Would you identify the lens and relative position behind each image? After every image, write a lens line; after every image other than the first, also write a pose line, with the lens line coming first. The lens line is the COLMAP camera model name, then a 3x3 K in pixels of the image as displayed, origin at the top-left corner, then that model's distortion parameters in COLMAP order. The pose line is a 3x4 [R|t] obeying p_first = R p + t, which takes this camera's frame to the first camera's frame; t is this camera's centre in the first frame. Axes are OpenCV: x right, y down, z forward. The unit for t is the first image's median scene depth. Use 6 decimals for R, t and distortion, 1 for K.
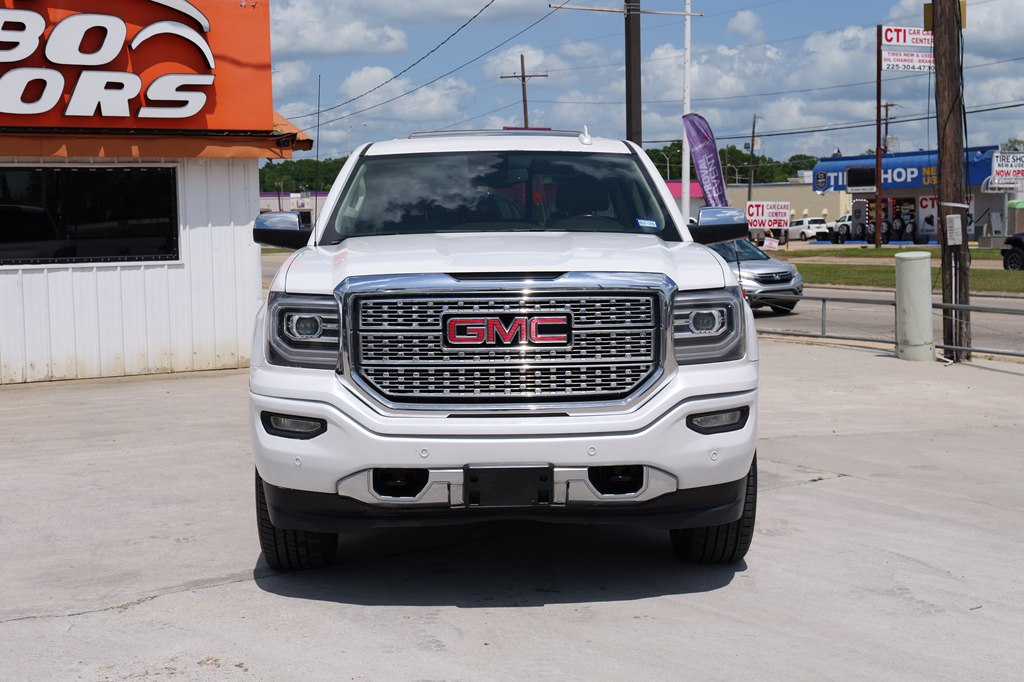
lens RADIAL K [[1429.4, 0, 512.0], [0, 1429.4, 341.0], [0, 0, 1]] dist [0.014289, 0.052569]
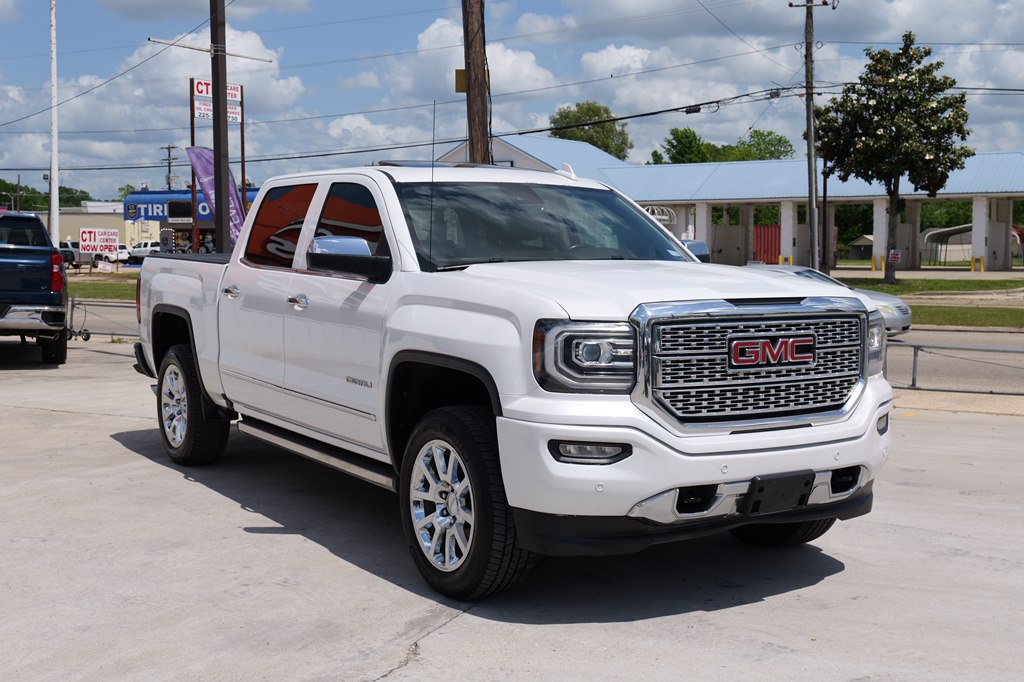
lens RADIAL K [[1231.1, 0, 509.3], [0, 1231.1, 354.4], [0, 0, 1]] dist [0.014237, 0.009793]
pose [[0.858527, -0.028445, 0.511978, -0.647680], [0.027109, 0.999582, 0.010078, -0.019661], [-0.512051, 0.005226, 0.858939, 0.290517]]
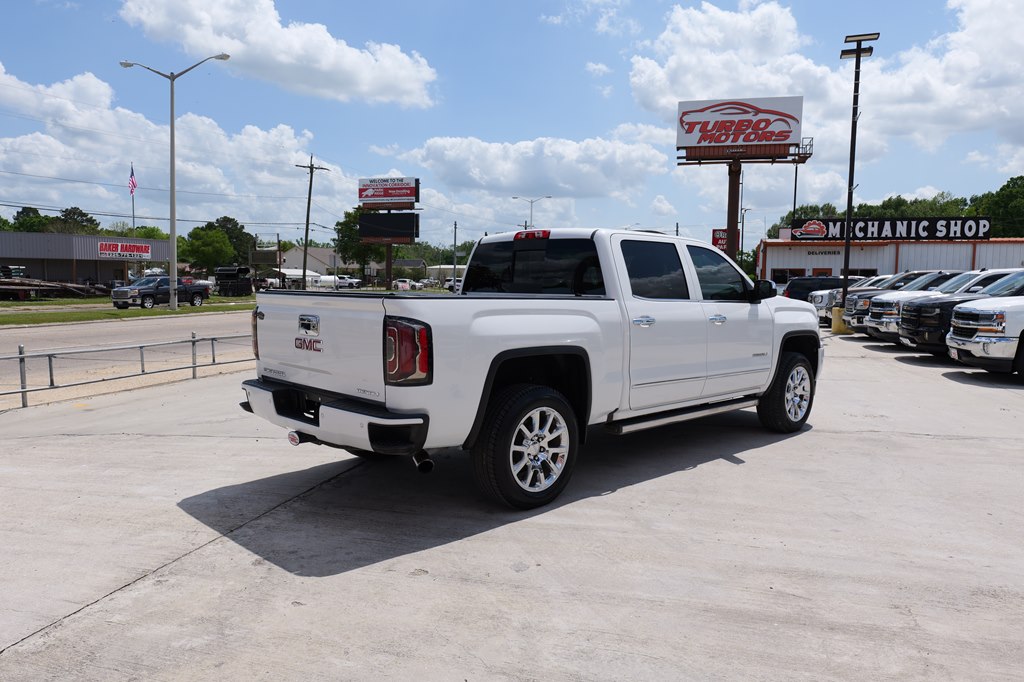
lens RADIAL K [[723.9, 0, 512.0], [0, 723.9, 341.0], [0, 0, 1]] dist [0.003949, 0.000763]
pose [[-0.671245, -0.055034, 0.739189, -0.843002], [0.059856, 0.989959, 0.128059, -0.199075], [-0.738815, 0.130203, -0.661211, 2.455640]]
